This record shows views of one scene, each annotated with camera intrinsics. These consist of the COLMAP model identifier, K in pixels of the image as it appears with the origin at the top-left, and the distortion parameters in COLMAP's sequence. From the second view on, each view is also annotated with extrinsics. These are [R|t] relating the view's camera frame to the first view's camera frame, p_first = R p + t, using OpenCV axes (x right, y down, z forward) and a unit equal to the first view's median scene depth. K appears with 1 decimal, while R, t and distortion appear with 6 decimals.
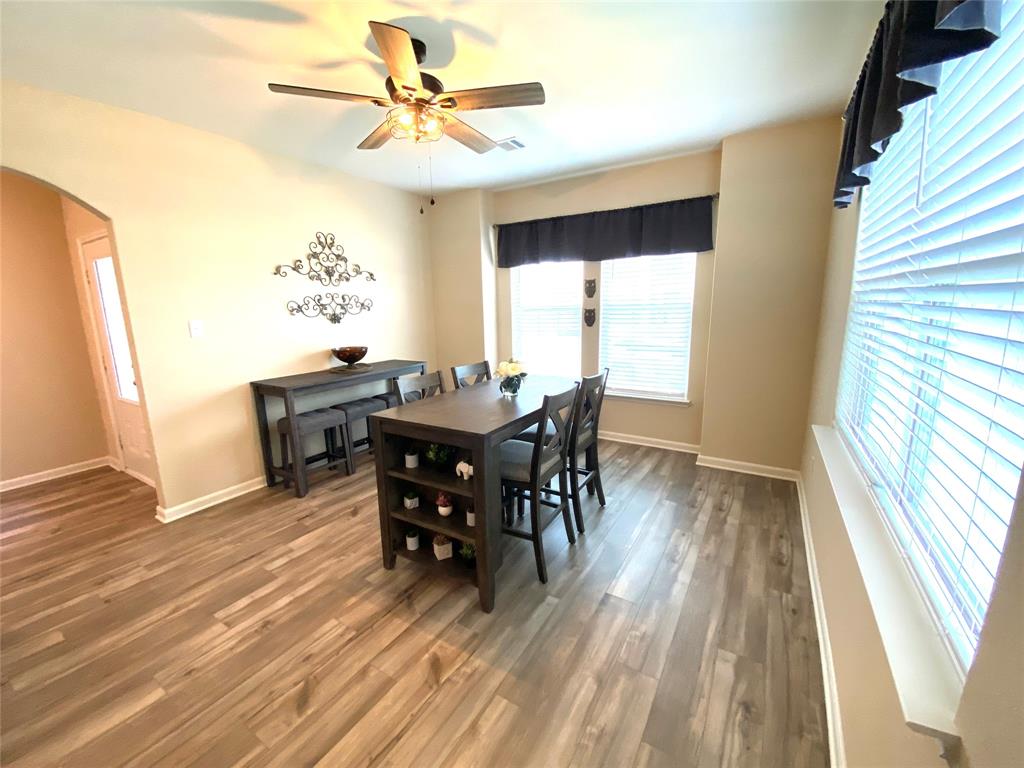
lens RADIAL K [[414.9, 0, 510.0], [0, 414.9, 385.2], [0, 0, 1]] dist [0.020659, -0.017733]
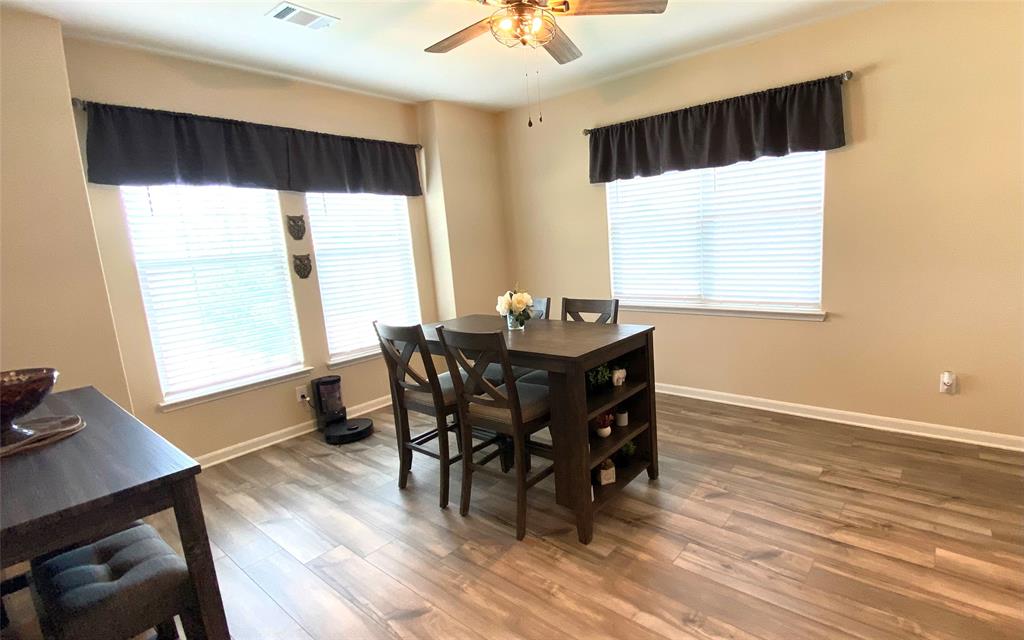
lens RADIAL K [[473.9, 0, 601.6], [0, 473.9, 308.8], [0, 0, 1]] dist [-0.000858, -0.000651]
pose [[0.063387, -0.137641, 0.988452, -1.089631], [0.249436, 0.961194, 0.117850, -0.098833], [-0.966315, 0.239085, 0.095260, 0.736939]]
